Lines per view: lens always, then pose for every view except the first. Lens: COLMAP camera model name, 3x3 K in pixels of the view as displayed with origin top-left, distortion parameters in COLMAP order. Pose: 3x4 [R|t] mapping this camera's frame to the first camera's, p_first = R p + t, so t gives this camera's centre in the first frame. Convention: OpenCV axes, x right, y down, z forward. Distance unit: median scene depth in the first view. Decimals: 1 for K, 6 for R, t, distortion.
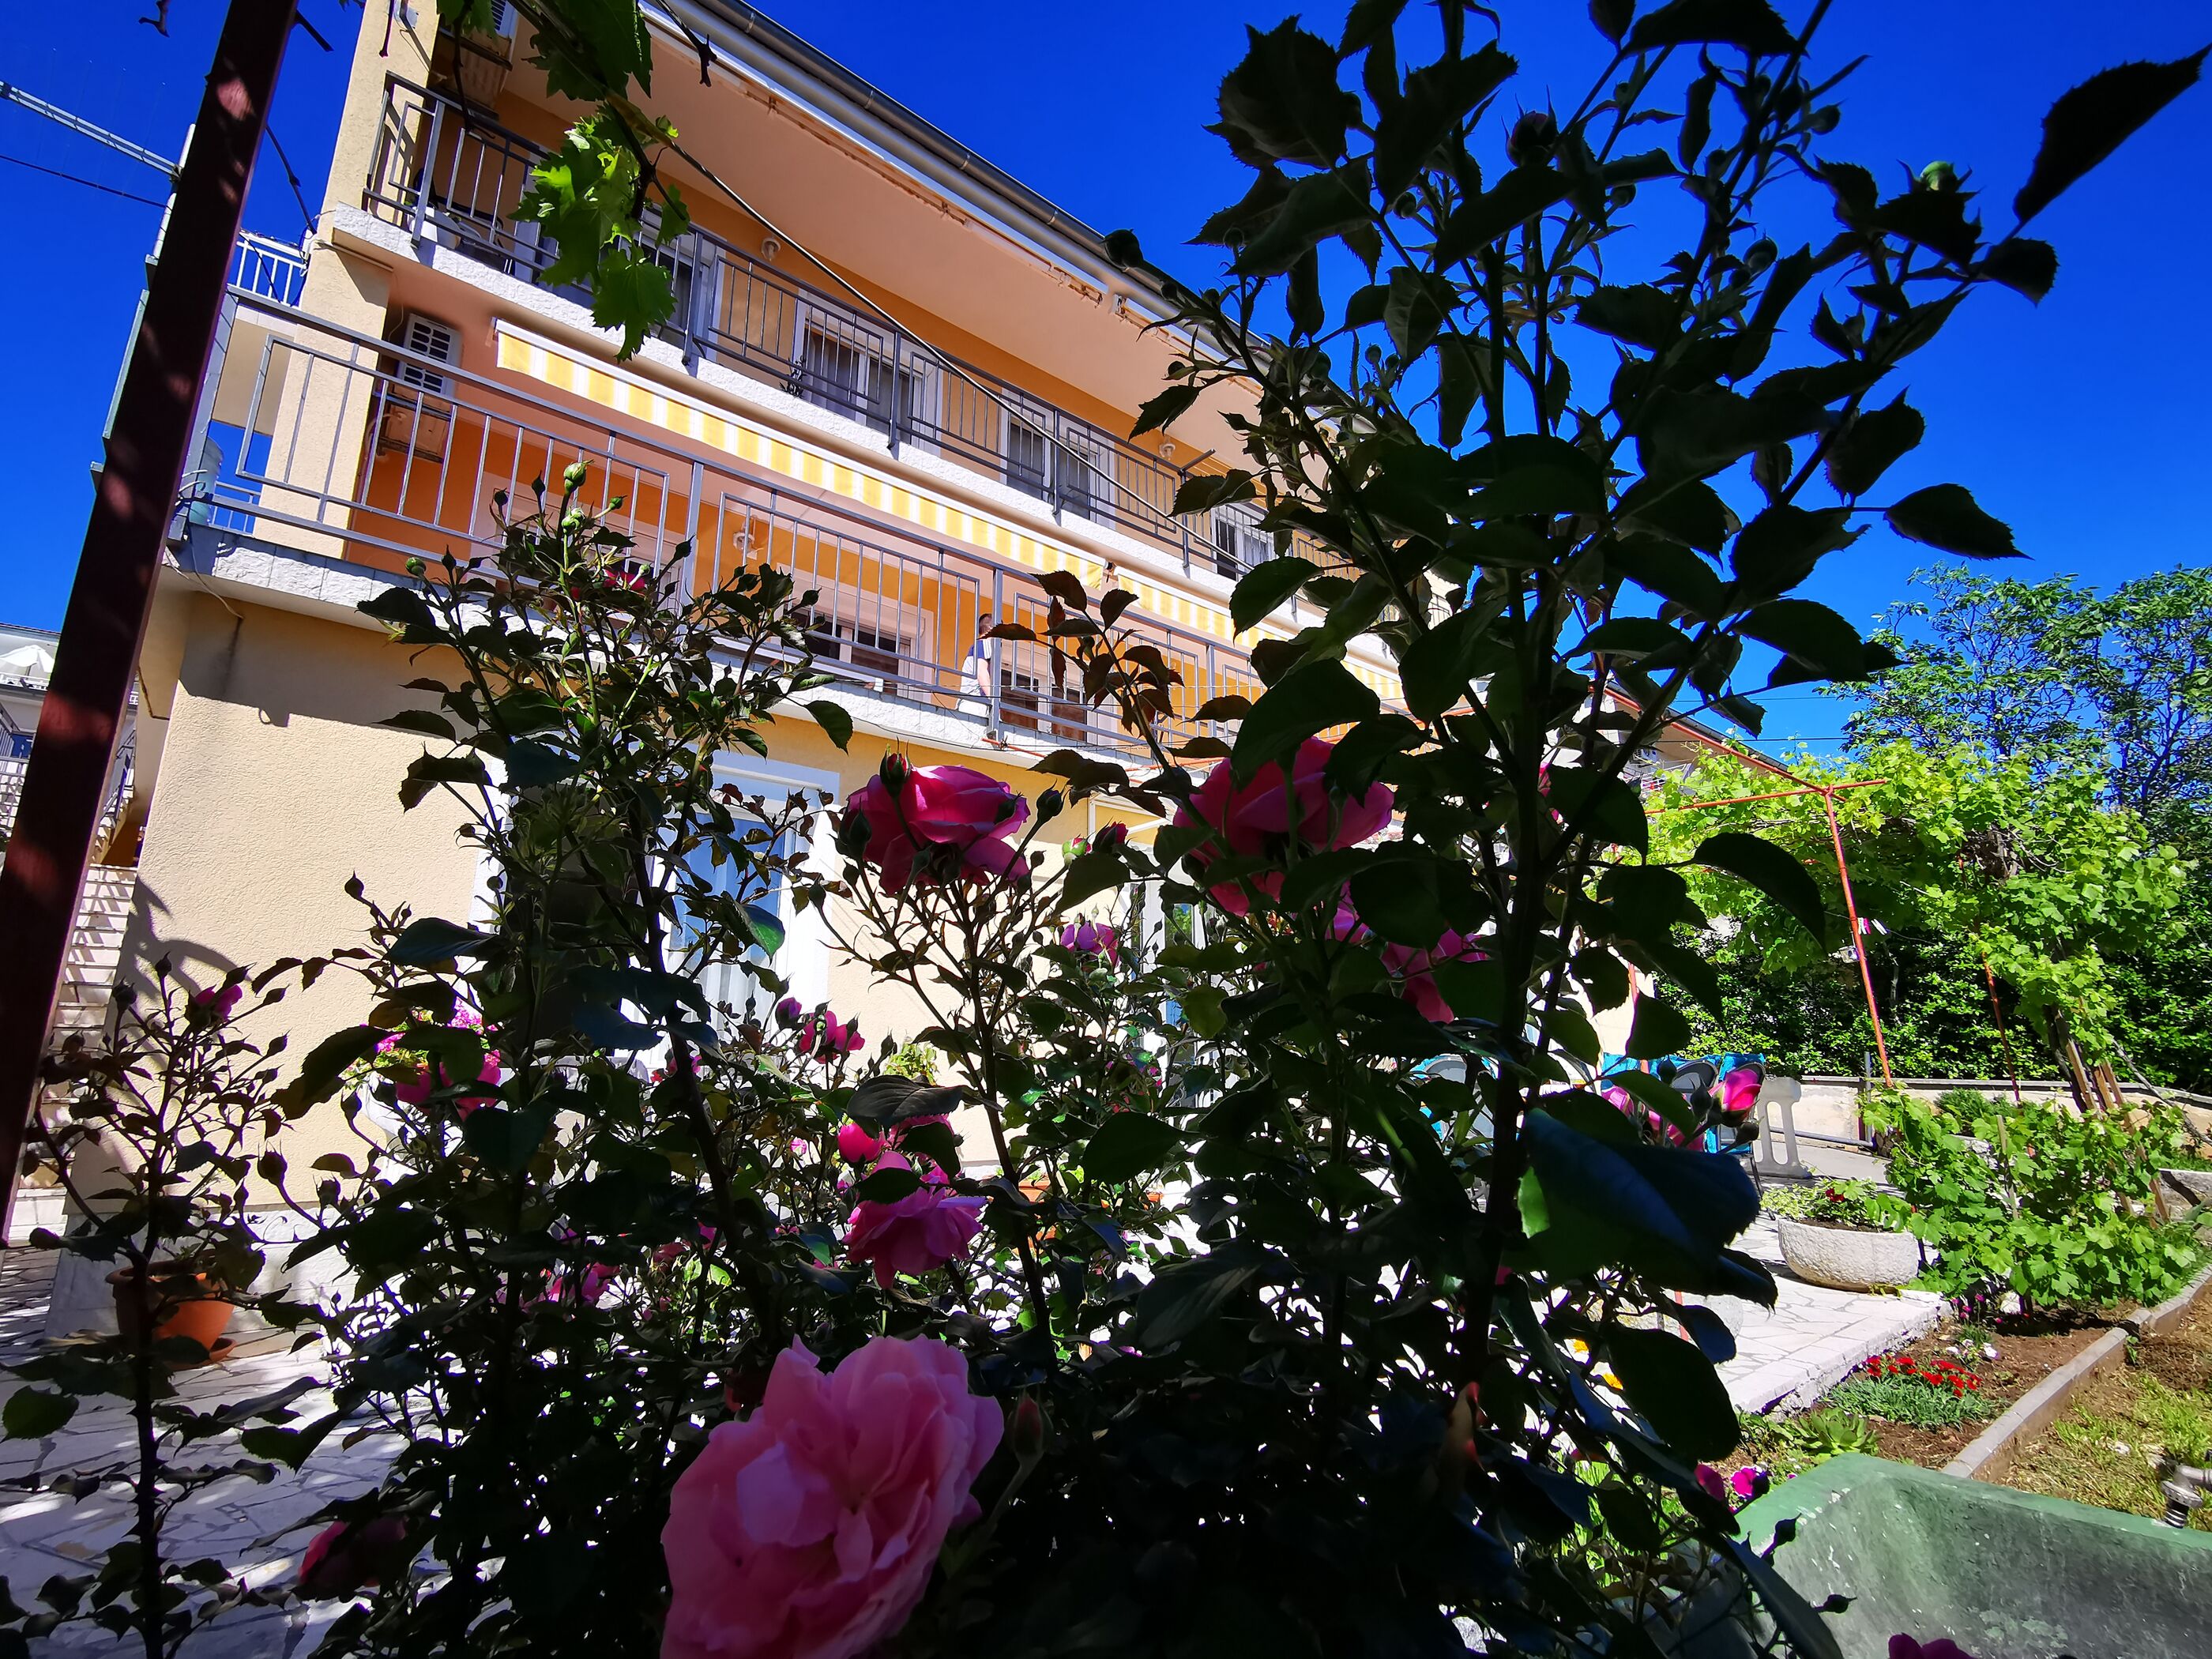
lens RADIAL K [[1020.4, 0, 1098.0], [0, 1020.4, 827.3], [0, 0, 1]] dist [0.015471, -0.004561]
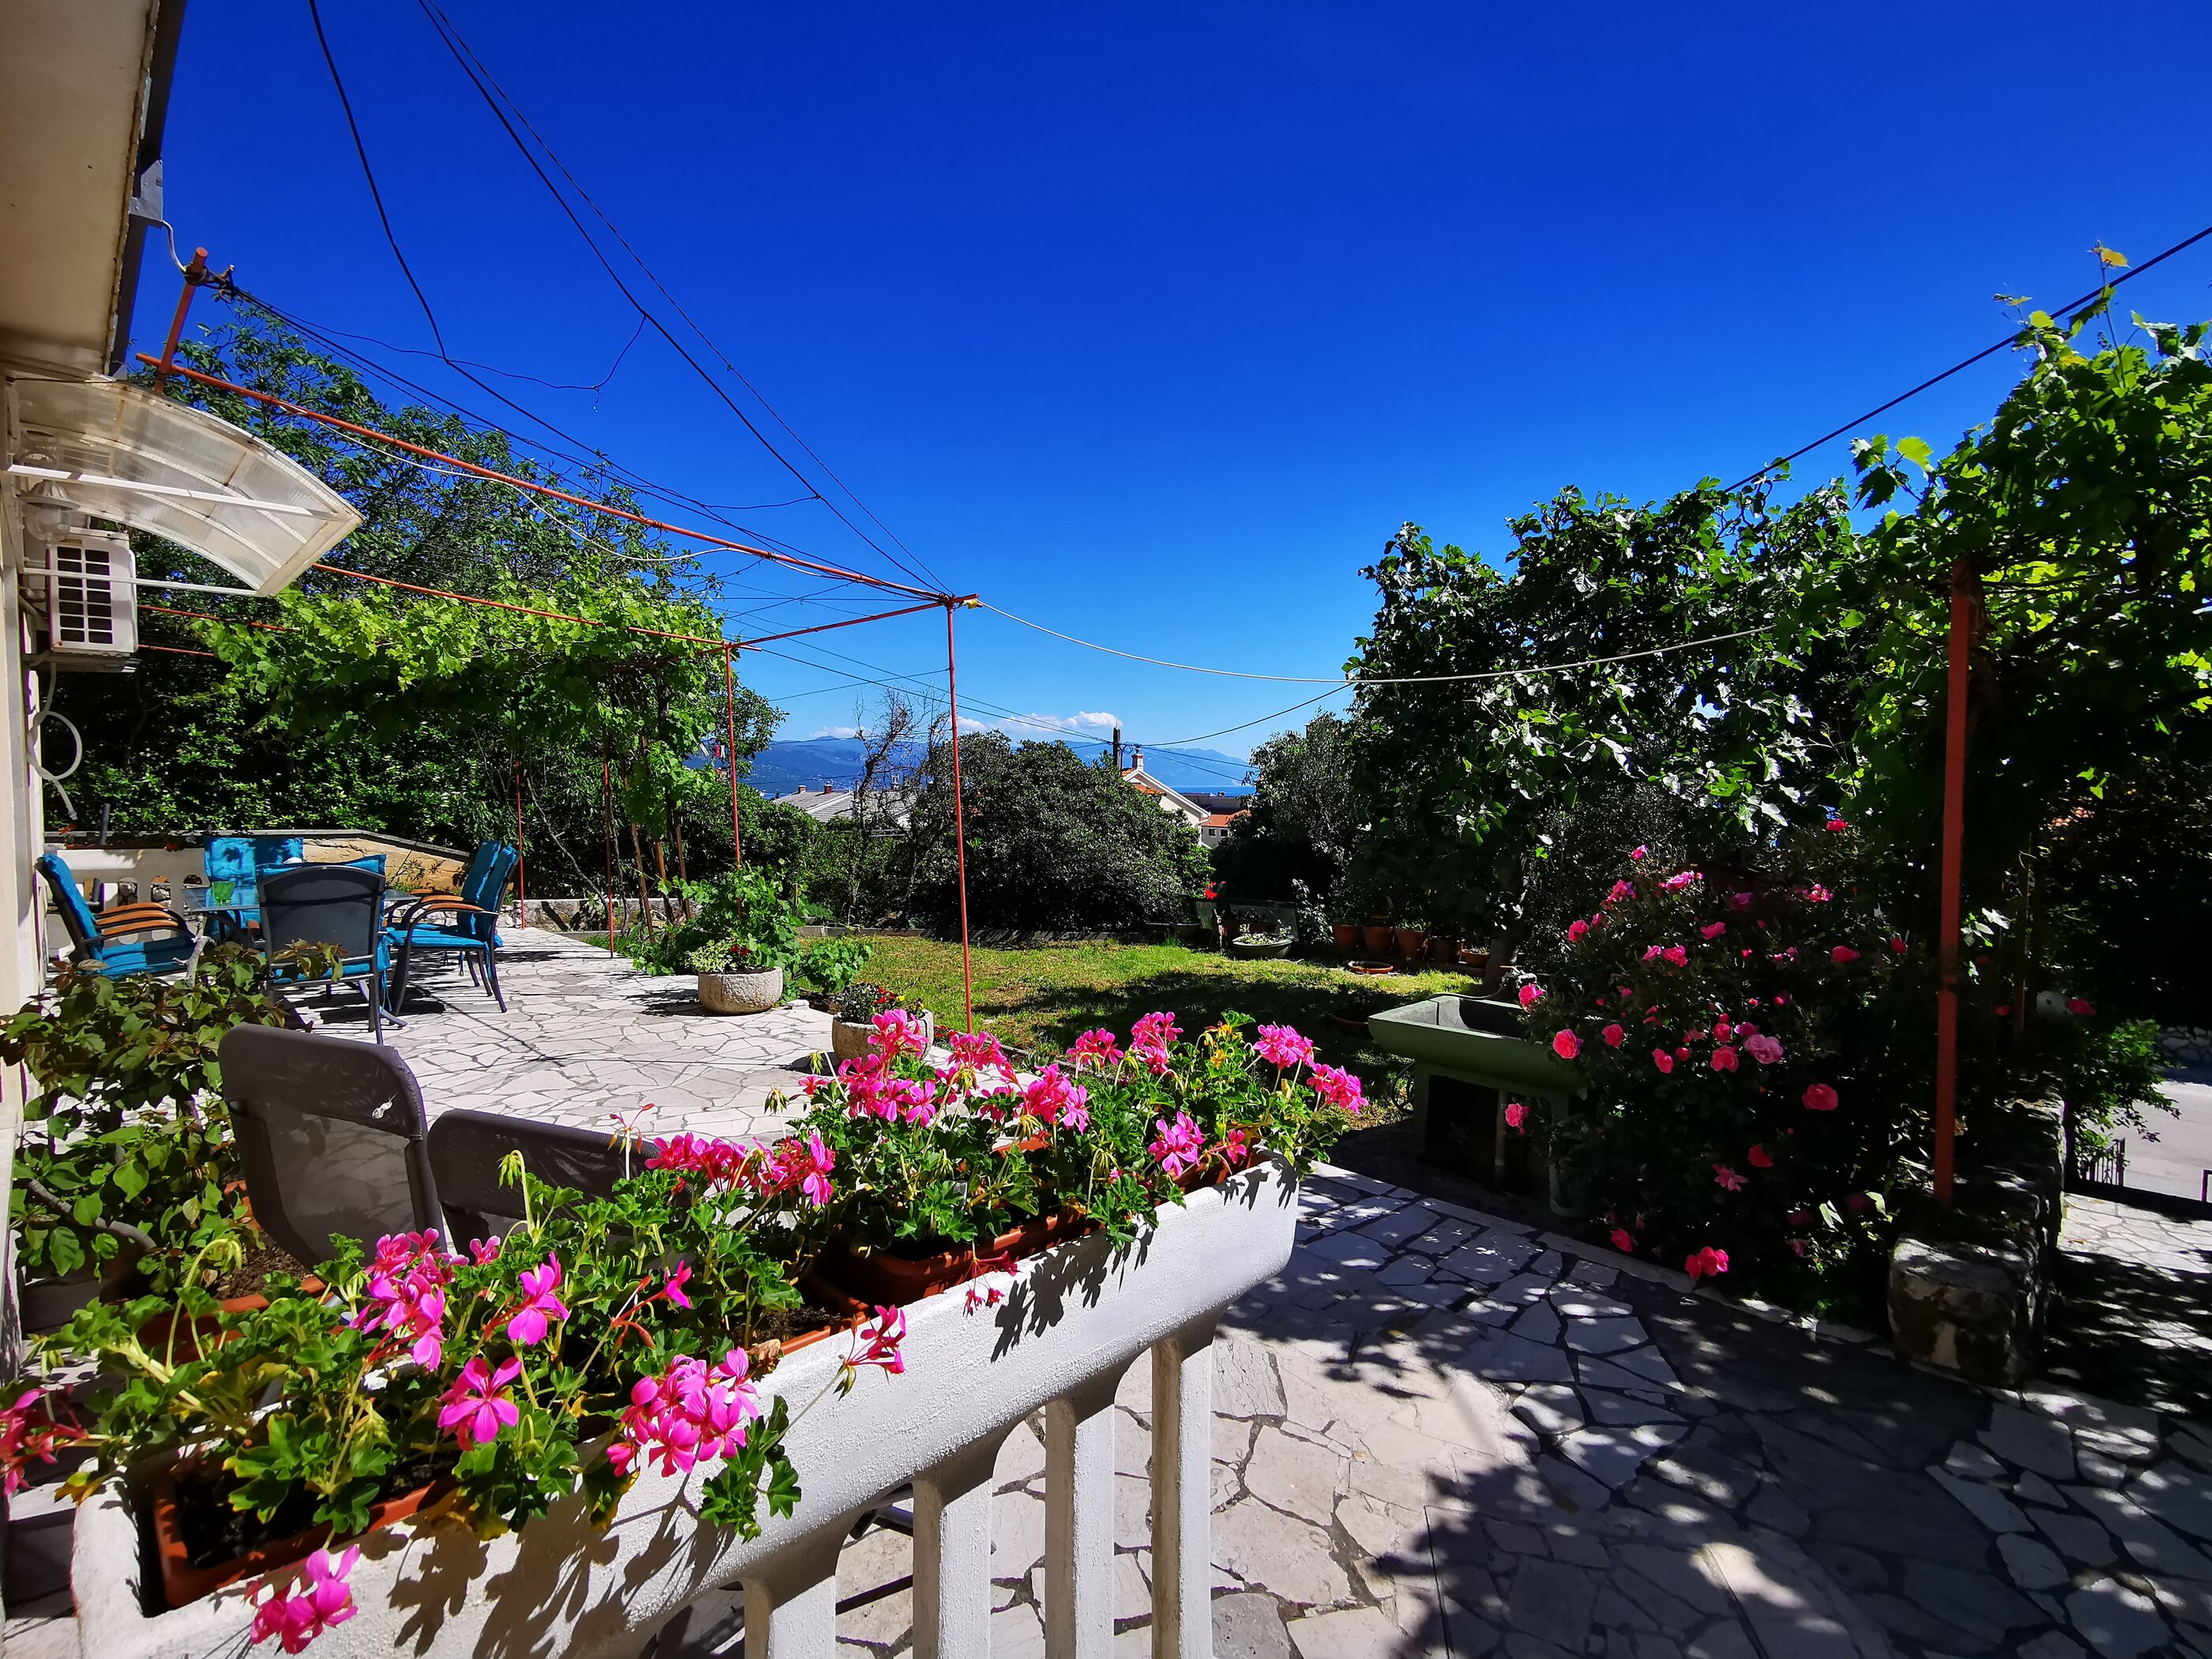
lens RADIAL K [[1020.4, 0, 1106.7], [0, 1020.4, 836.4], [0, 0, 1]] dist [0.015471, -0.004561]
pose [[-0.120635, -0.049178, 0.991478, -0.547970], [-0.232146, 0.972475, 0.019990, 0.054223], [-0.965171, -0.227756, -0.128731, 0.582091]]
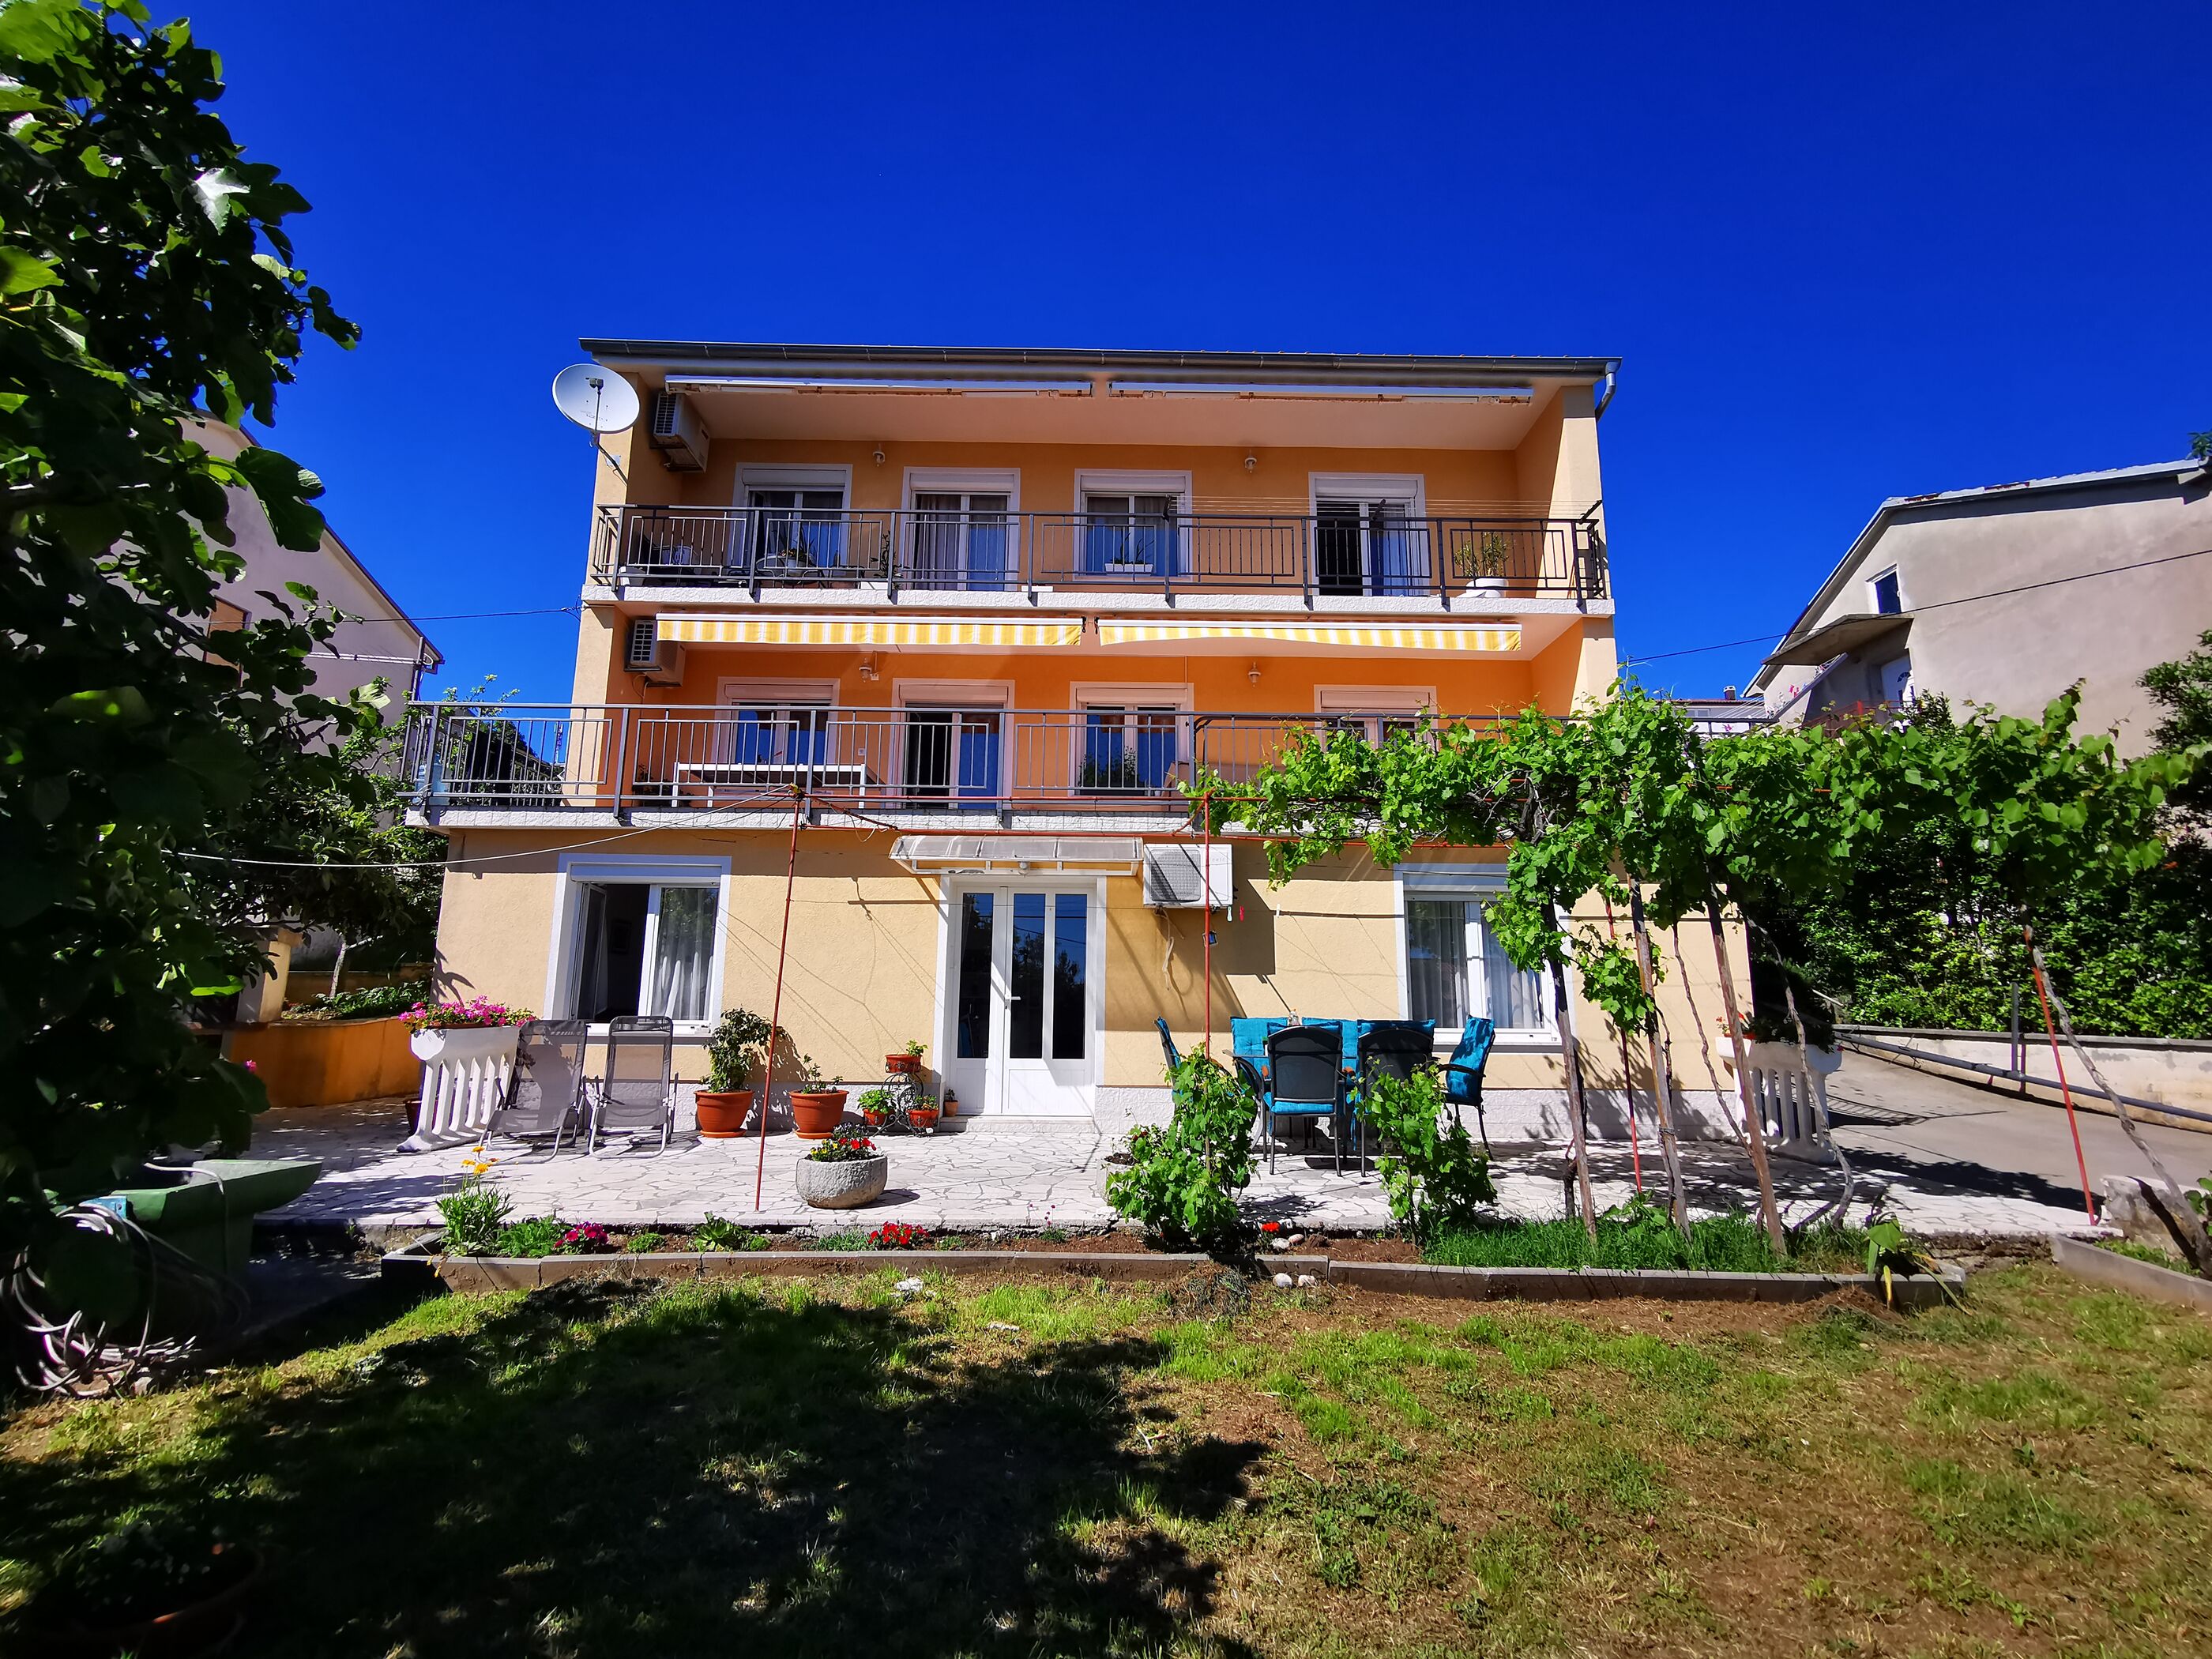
lens RADIAL K [[1020.4, 0, 1112.1], [0, 1020.4, 821.7], [0, 0, 1]] dist [0.015471, -0.004561]
pose [[0.780693, -0.101249, -0.616659, 1.140052], [0.133469, 0.991033, 0.006255, -0.031305], [0.610496, -0.087188, 0.787206, 0.030506]]
